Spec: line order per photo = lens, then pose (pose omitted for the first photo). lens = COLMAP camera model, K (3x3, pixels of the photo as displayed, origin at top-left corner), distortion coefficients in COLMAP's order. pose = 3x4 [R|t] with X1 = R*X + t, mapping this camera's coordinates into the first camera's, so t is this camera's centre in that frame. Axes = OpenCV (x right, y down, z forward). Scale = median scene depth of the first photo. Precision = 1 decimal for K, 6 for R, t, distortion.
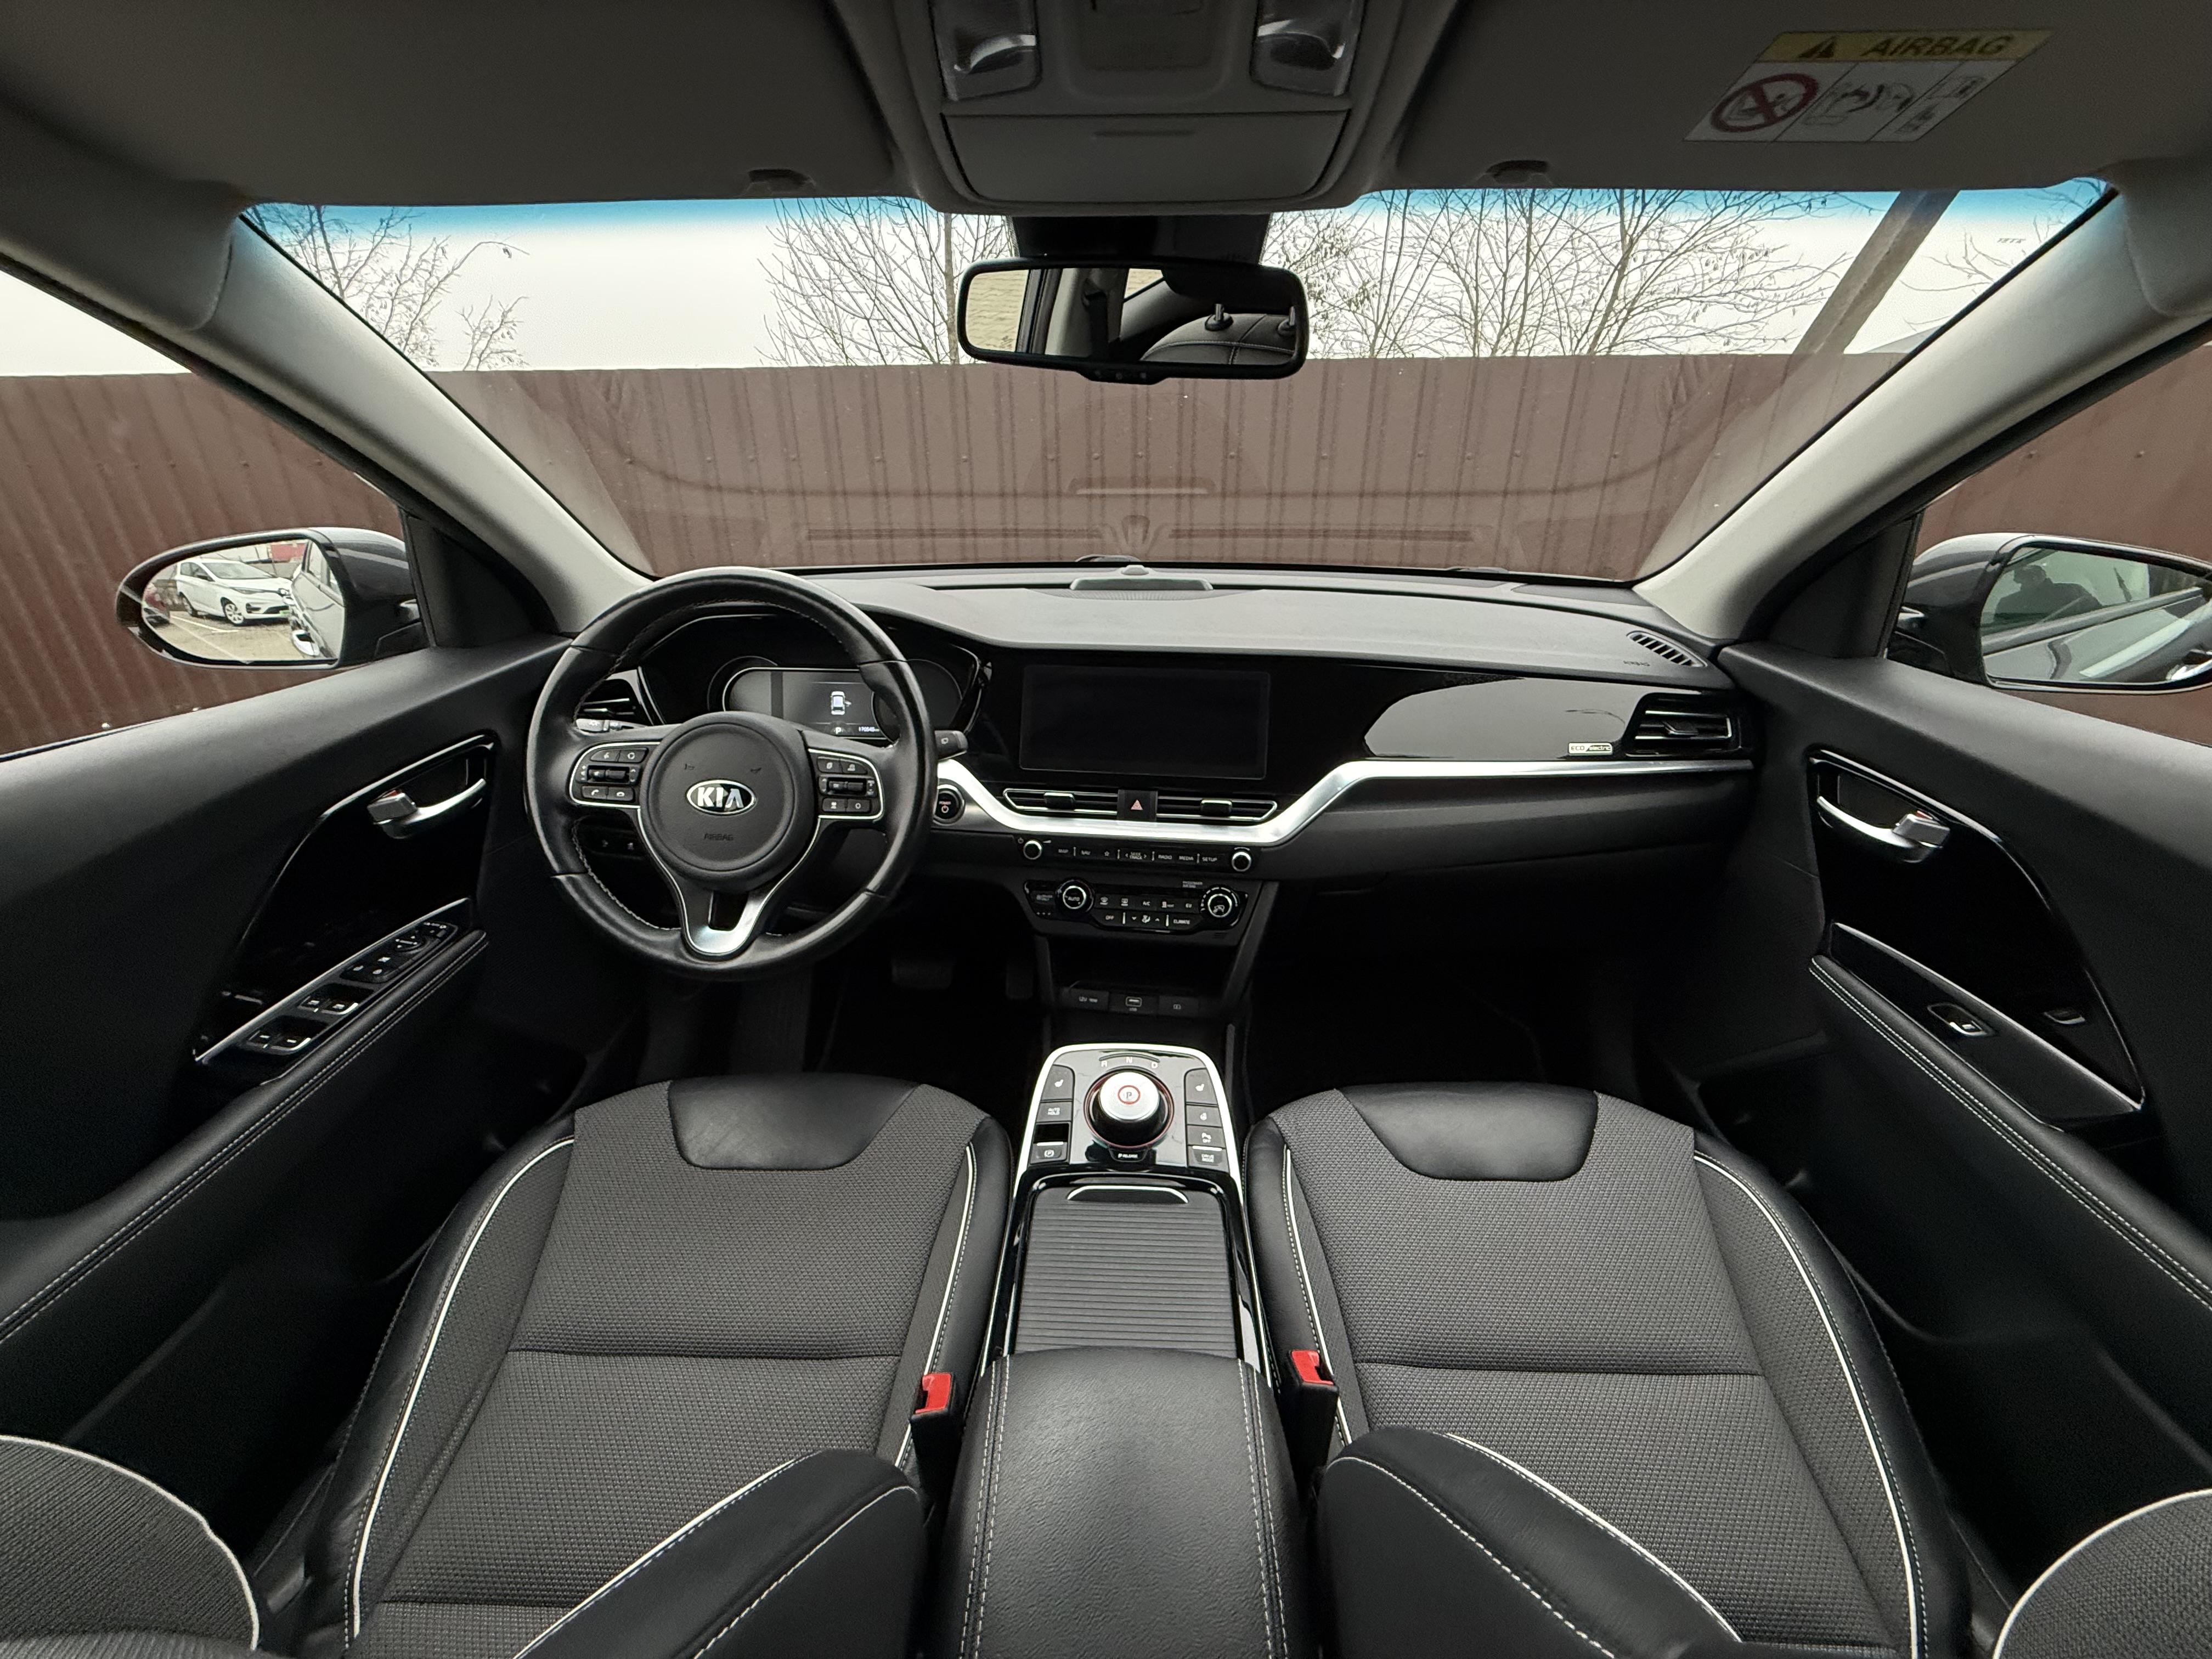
lens RADIAL K [[905.5, 0, 1087.0], [0, 905.5, 824.0], [0, 0, 1]] dist [0.060226, 0.000086]
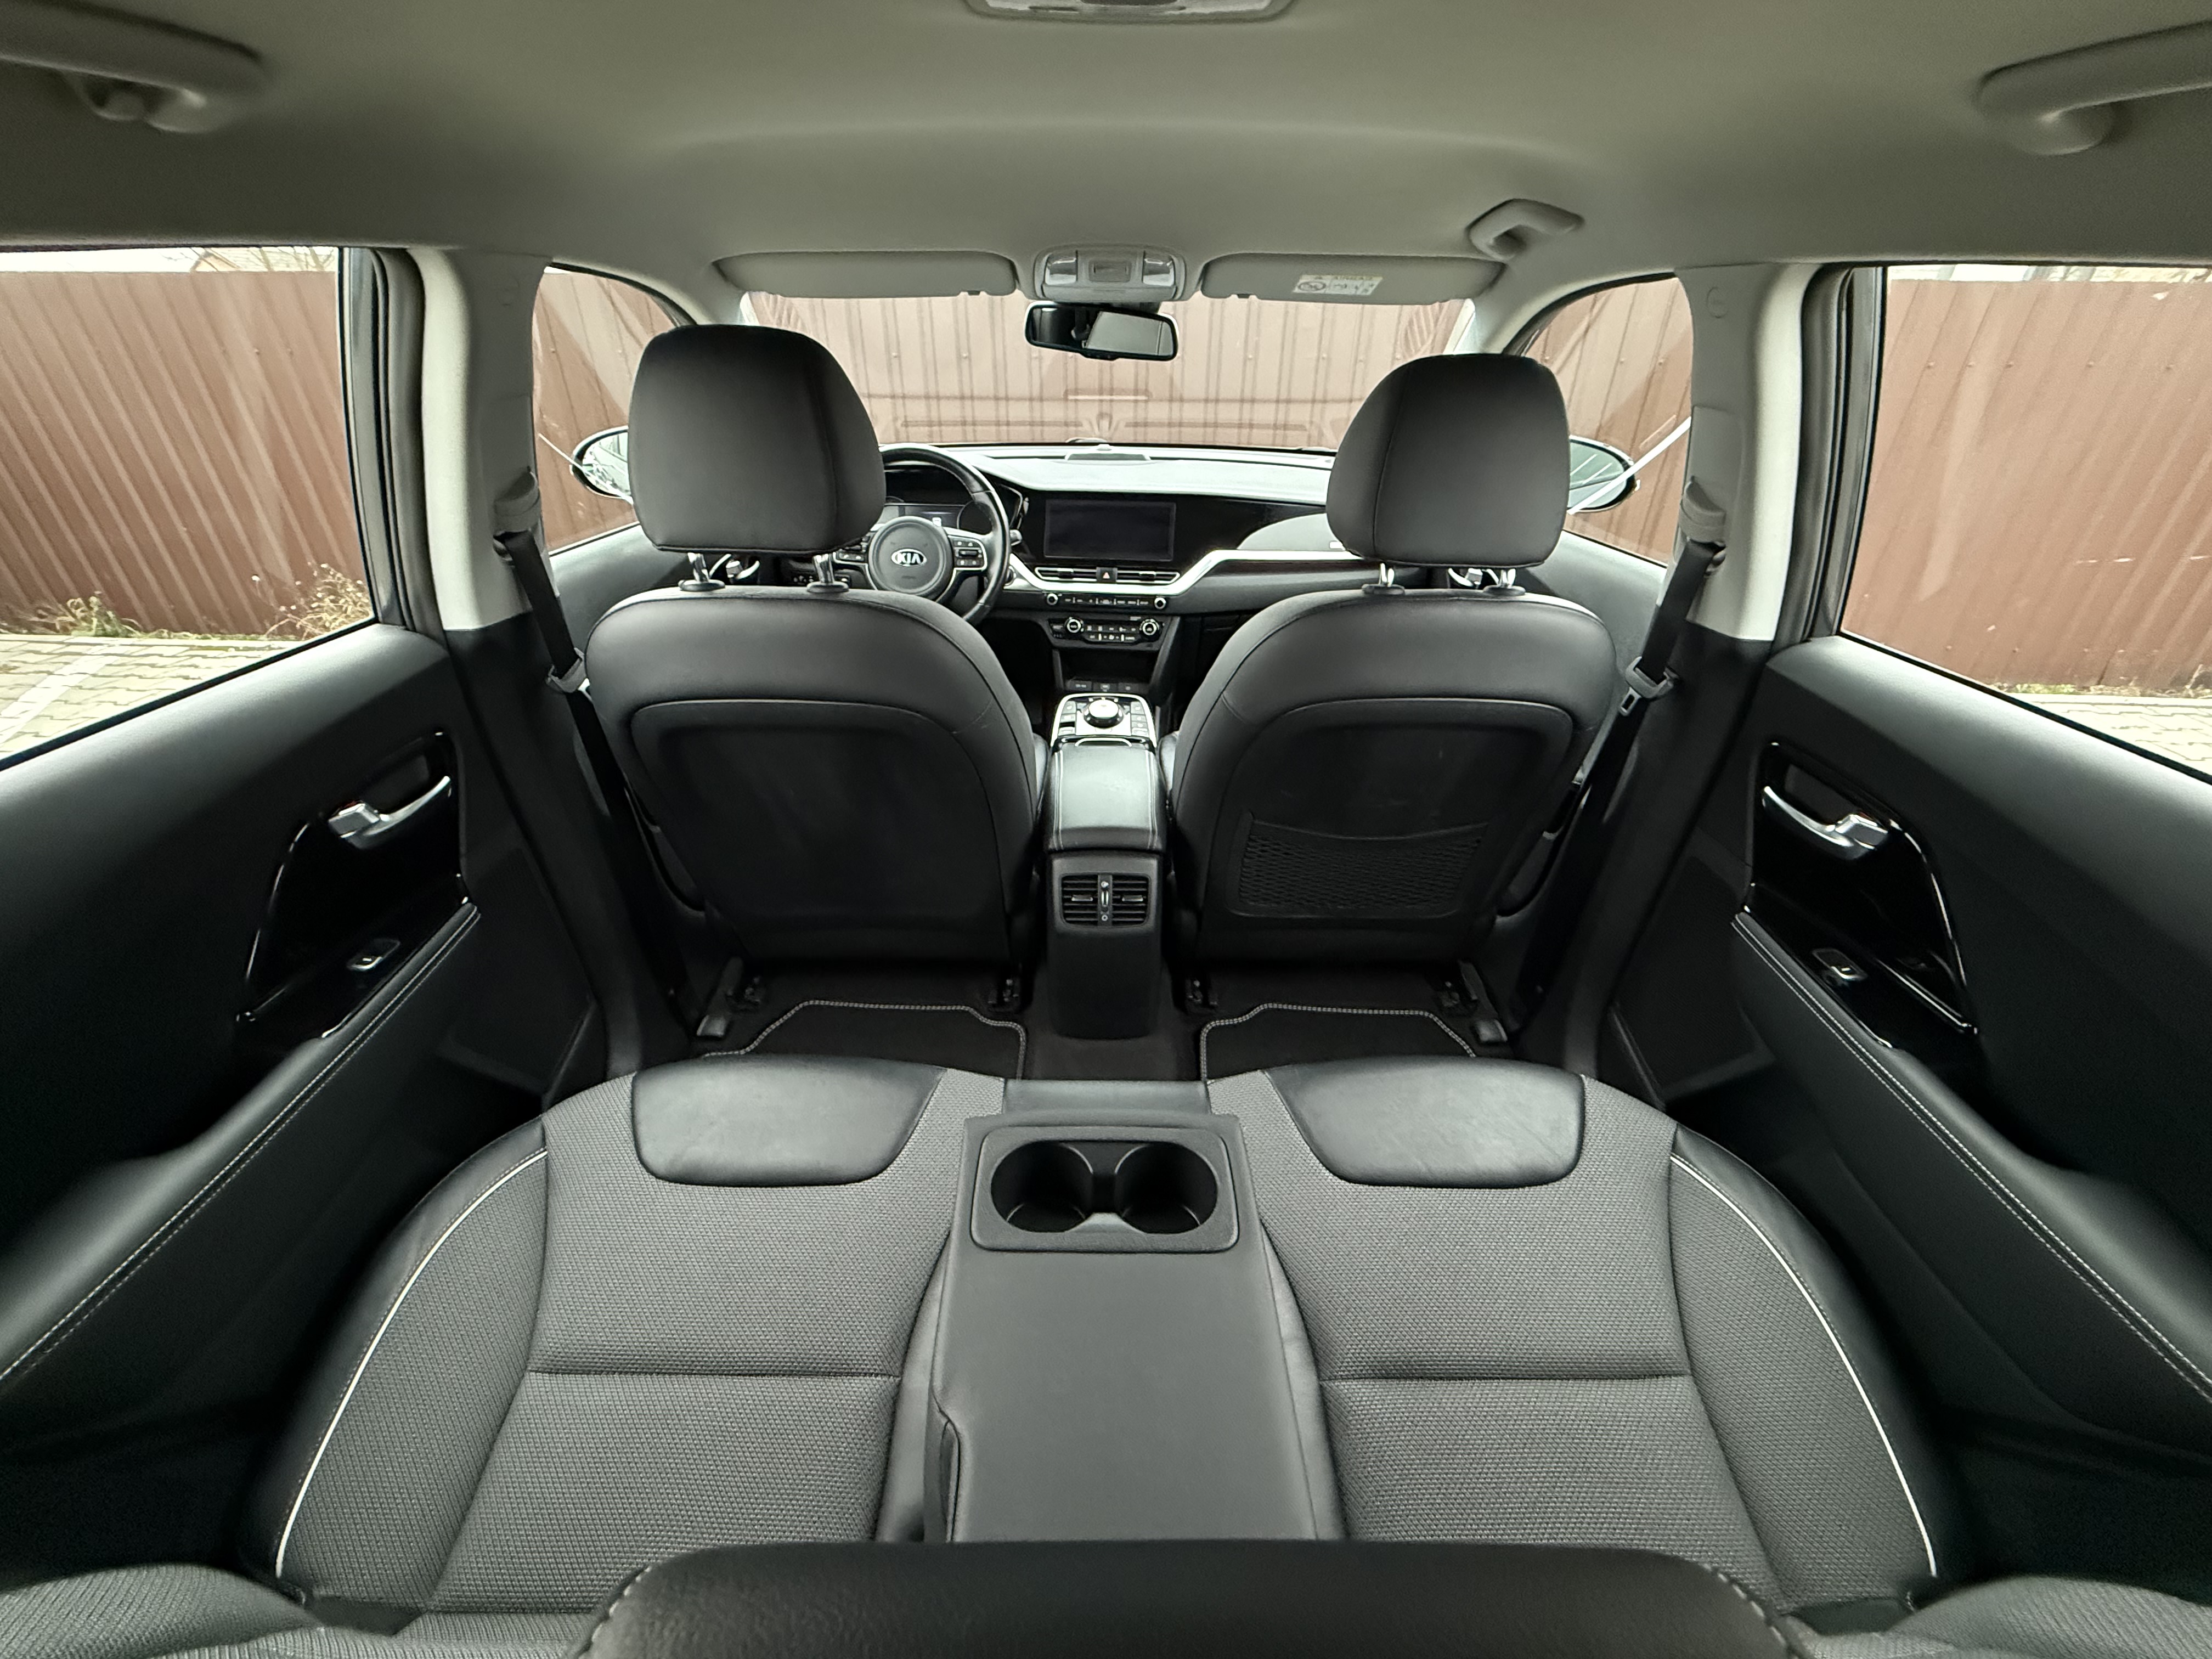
lens RADIAL K [[905.5, 0, 1087.0], [0, 905.5, 824.0], [0, 0, 1]] dist [0.060226, 0.000086]
pose [[0.999194, -0.011445, 0.038472, -0.065803], [0.007186, 0.994006, 0.109087, 0.291553], [-0.039490, -0.108723, 0.993287, -0.963571]]
